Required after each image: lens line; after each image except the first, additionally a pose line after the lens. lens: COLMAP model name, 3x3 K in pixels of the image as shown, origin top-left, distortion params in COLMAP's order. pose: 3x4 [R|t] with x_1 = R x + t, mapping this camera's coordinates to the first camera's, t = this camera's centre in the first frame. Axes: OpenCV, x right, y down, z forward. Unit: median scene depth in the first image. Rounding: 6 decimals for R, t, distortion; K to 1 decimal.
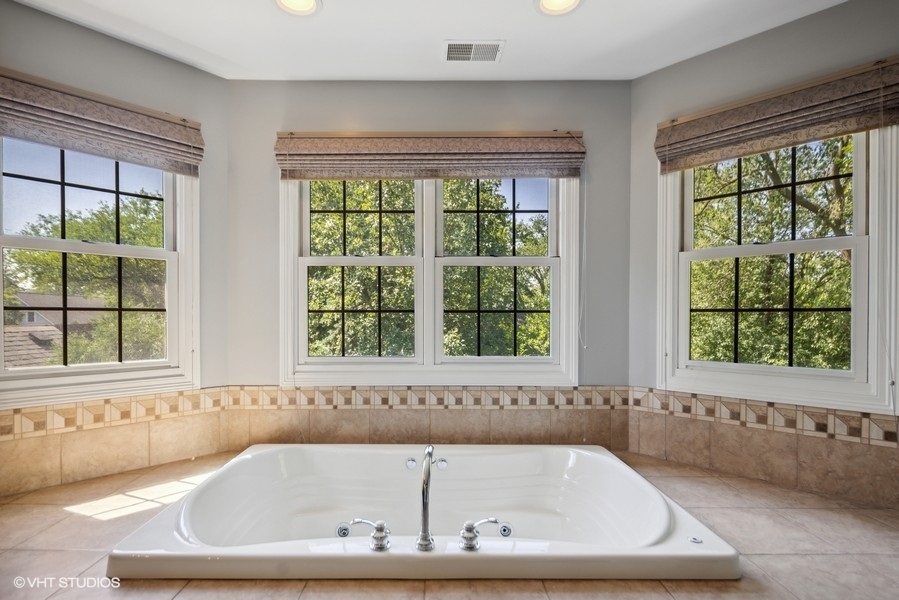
lens RADIAL K [[452.6, 0, 447.6], [0, 452.6, 321.3], [0, 0, 1]] dist [0.000636, -0.000274]
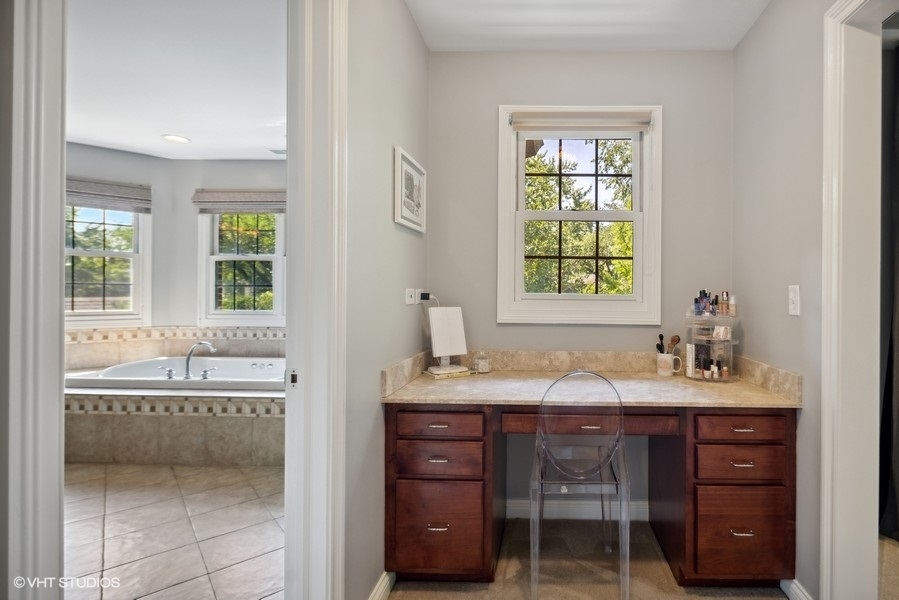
lens RADIAL K [[442.4, 0, 520.3], [0, 442.4, 293.4], [0, 0, 1]] dist [0.002115, -0.000013]
pose [[0.999477, 0.006836, -0.031596, 0.992052], [-0.007008, 0.999961, -0.005324, 0.010576], [0.031558, 0.005542, 0.999487, -0.750840]]
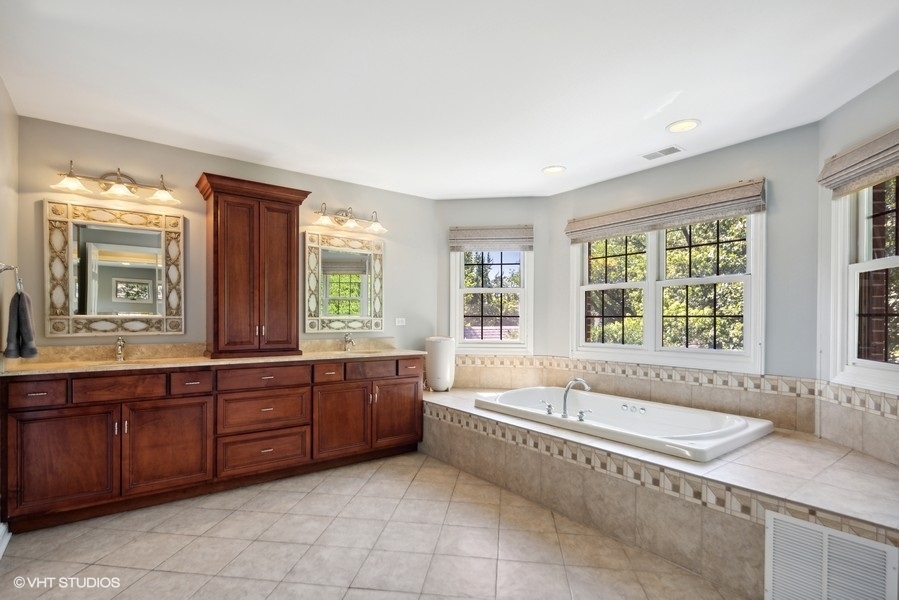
lens RADIAL K [[433.4, 0, 449.4], [0, 433.4, 321.2], [0, 0, 1]] dist [0.000795, -0.000009]
pose [[0.612275, 0.005109, -0.790629, 0.717087], [-0.009782, 0.999952, -0.001114, 0.002458], [0.790585, 0.008416, 0.612295, -0.456714]]
